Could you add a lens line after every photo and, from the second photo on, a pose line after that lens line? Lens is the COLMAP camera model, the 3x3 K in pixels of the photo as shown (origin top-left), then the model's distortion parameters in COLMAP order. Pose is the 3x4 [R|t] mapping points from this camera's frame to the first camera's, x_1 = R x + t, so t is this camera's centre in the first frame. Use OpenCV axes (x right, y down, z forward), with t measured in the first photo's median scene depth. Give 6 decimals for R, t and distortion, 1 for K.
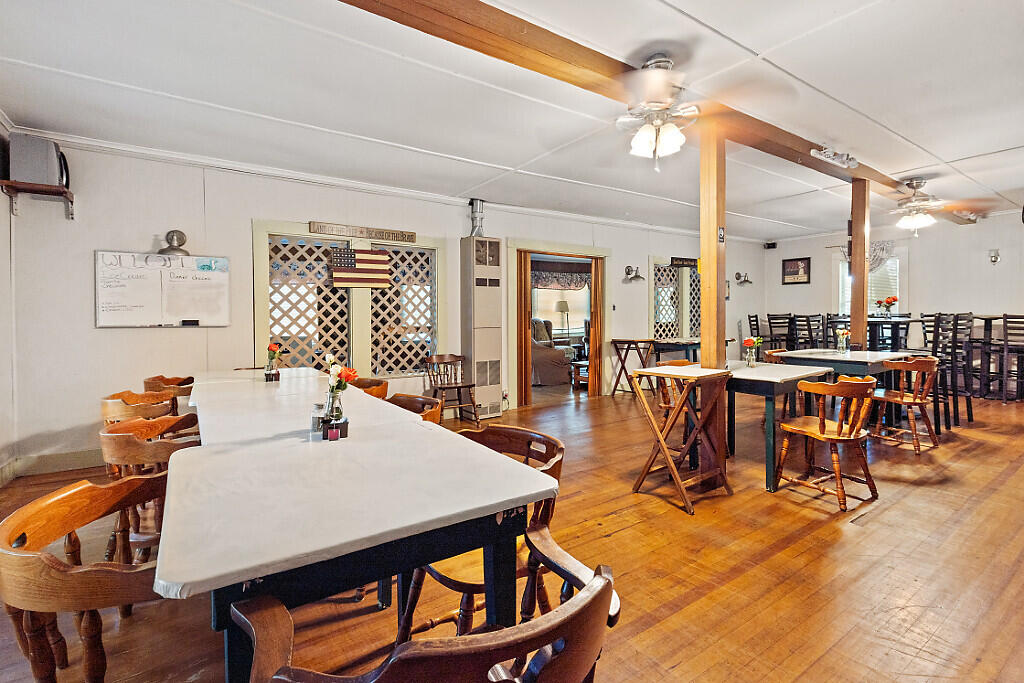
lens RADIAL K [[470.8, 0, 497.5], [0, 470.8, 324.2], [0, 0, 1]] dist [-0.011184, 0.001168]
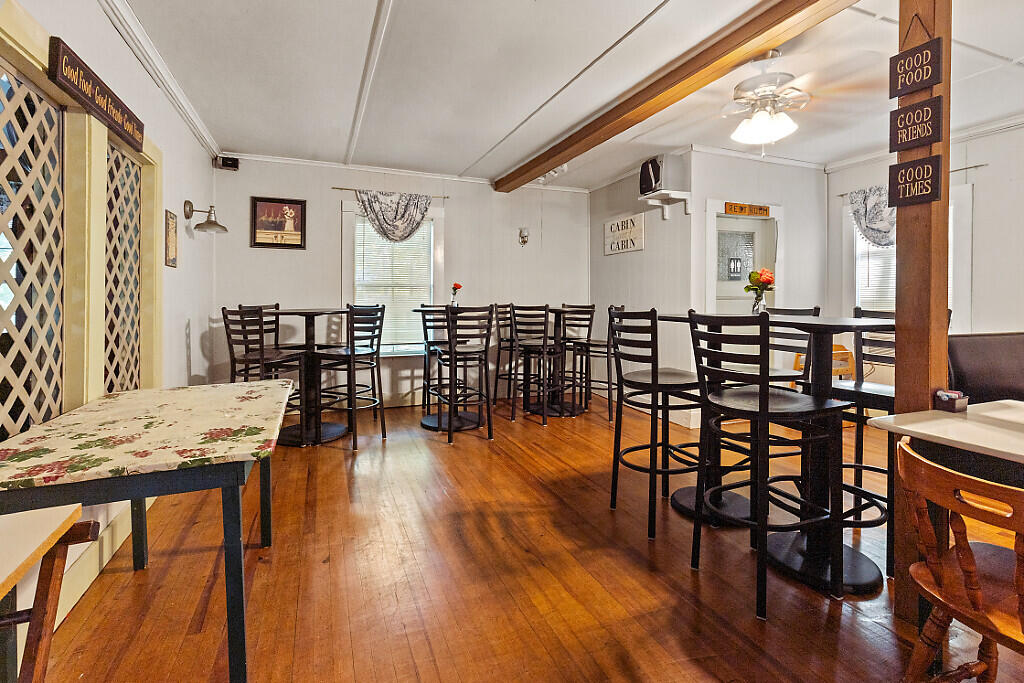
lens RADIAL K [[470.8, 0, 494.1], [0, 470.8, 308.9], [0, 0, 1]] dist [-0.011184, 0.001168]
pose [[0.218285, 0.001364, 0.975884, 0.287691], [0.018167, 0.999820, -0.005461, -0.016005], [-0.975716, 0.018921, 0.218221, 1.058238]]
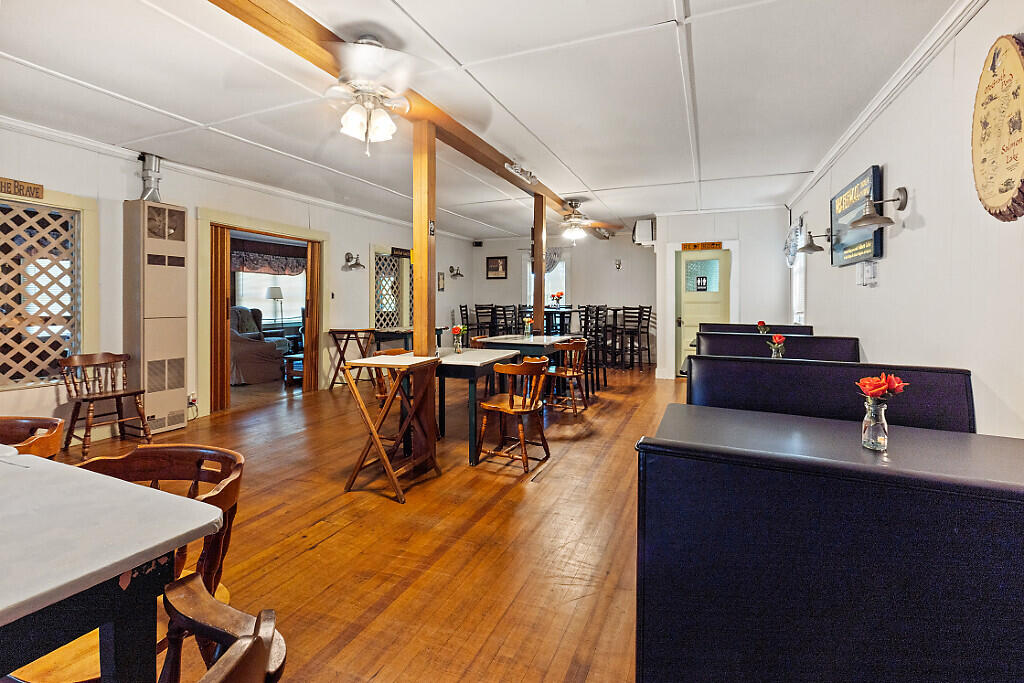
lens RADIAL K [[470.8, 0, 514.7], [0, 470.8, 306.7], [0, 0, 1]] dist [-0.011184, 0.001168]
pose [[0.827539, 0.009087, 0.561335, 0.036613], [-0.001009, 0.999891, -0.014699, -0.000151], [-0.561408, 0.011598, 0.827458, 0.024533]]
